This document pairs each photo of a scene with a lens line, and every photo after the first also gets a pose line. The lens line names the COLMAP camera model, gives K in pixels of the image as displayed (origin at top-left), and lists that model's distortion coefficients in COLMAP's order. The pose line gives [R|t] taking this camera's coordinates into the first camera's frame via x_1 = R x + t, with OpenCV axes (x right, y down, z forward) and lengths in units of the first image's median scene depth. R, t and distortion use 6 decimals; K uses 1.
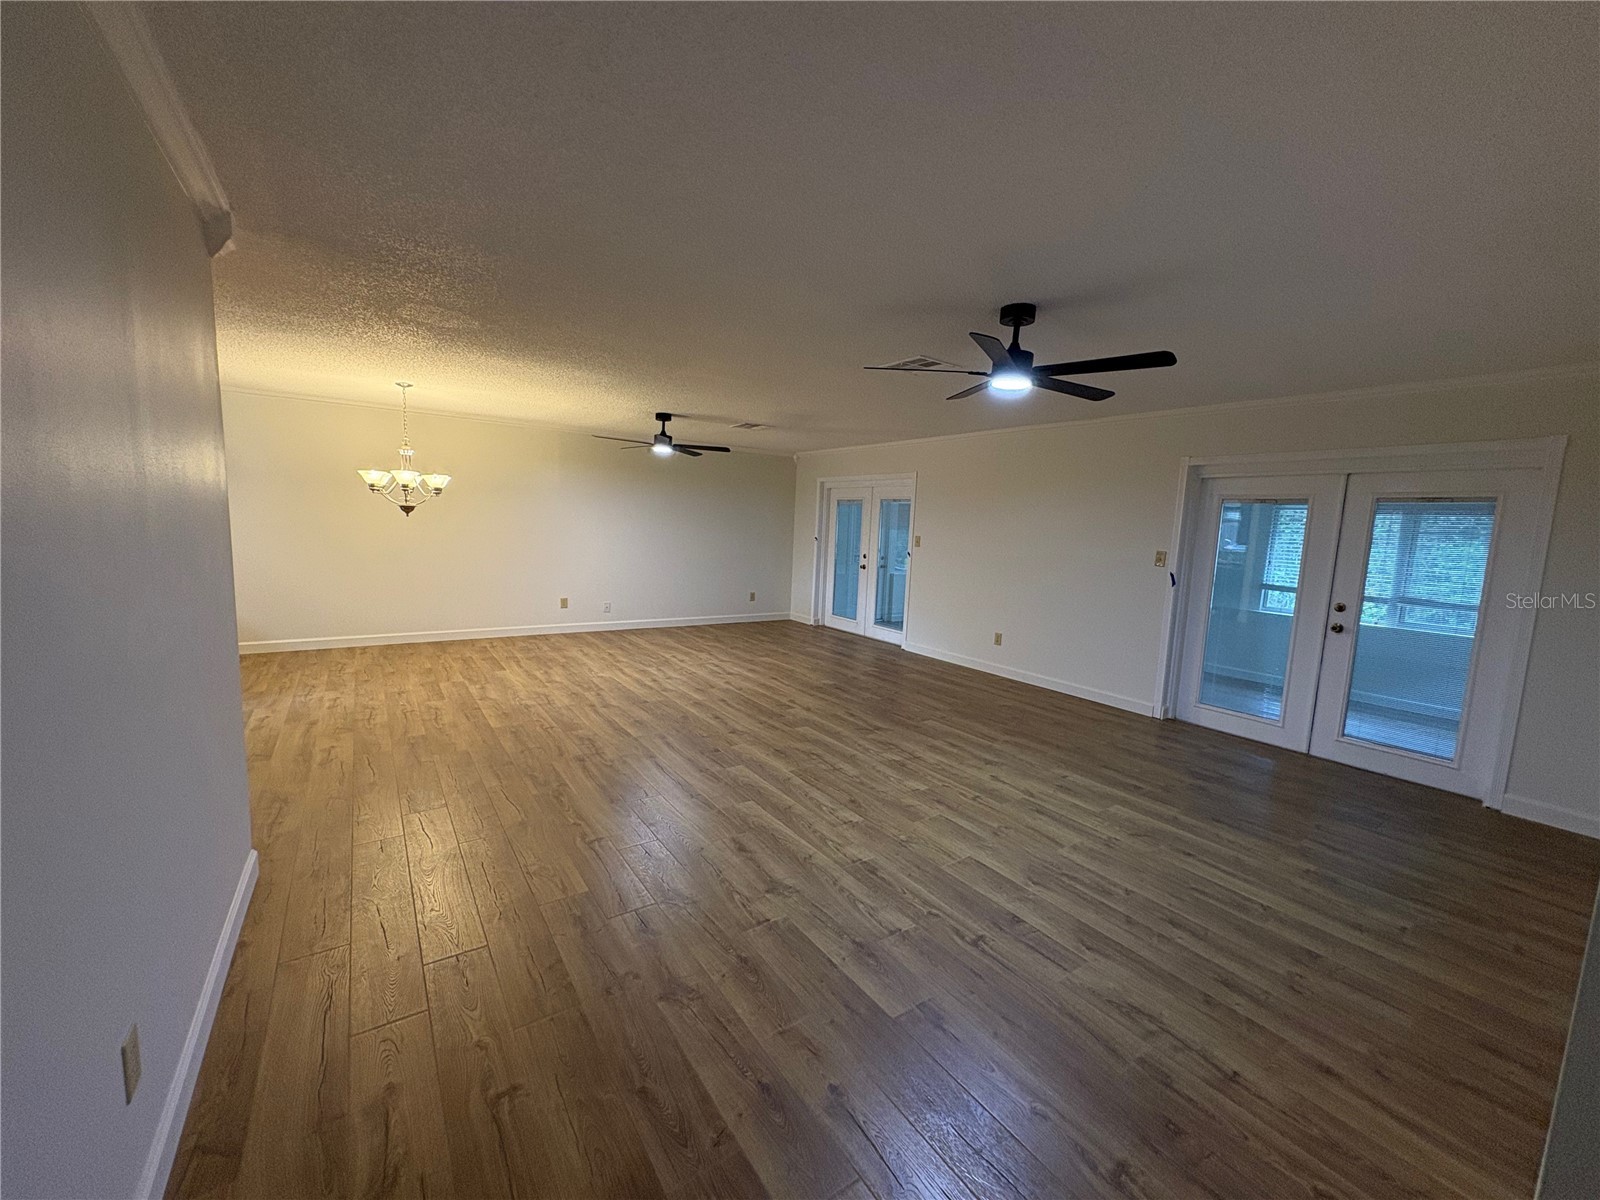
lens RADIAL K [[634.6, 0, 799.7], [0, 634.6, 597.8], [0, 0, 1]] dist [0.000182, 0.000249]
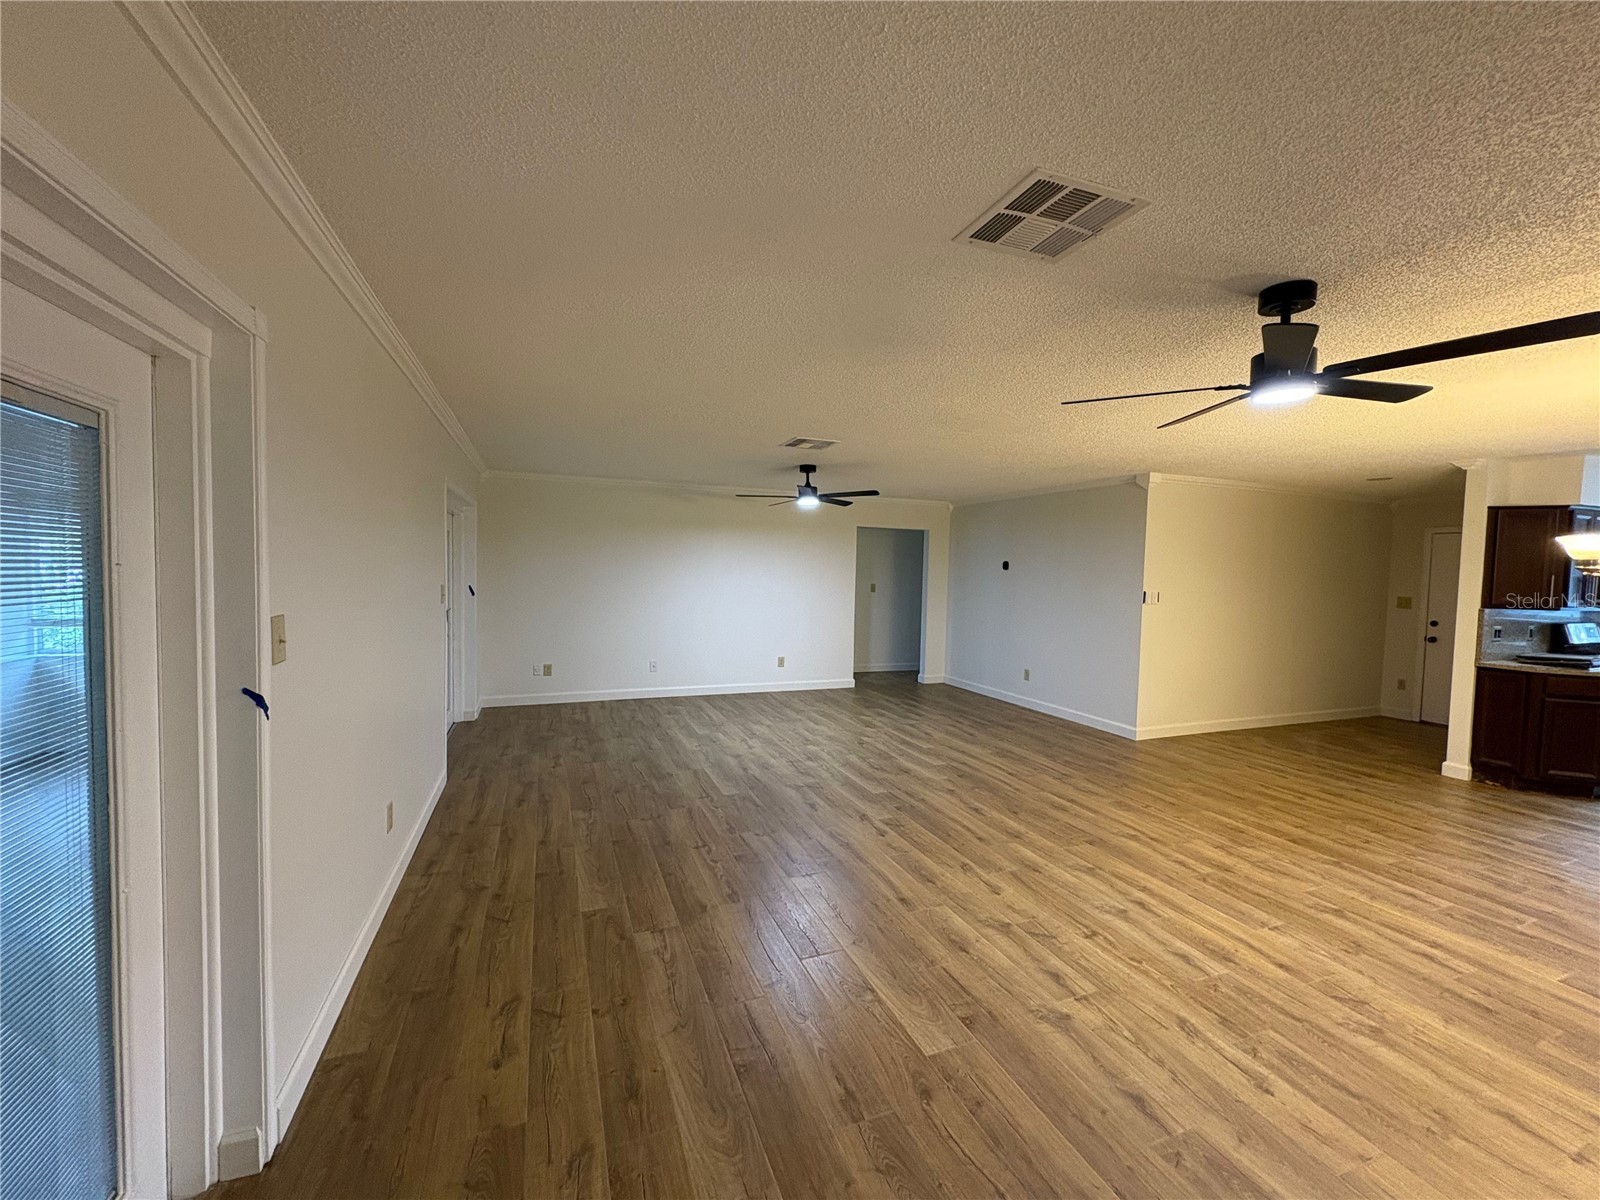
lens RADIAL K [[634.6, 0, 799.7], [0, 634.6, 597.8], [0, 0, 1]] dist [0.000182, 0.000249]
pose [[-0.973320, -0.073170, 0.217473, -0.078706], [-0.035948, 0.984715, 0.170424, -0.285809], [-0.226619, 0.158059, -0.961073, 2.266016]]
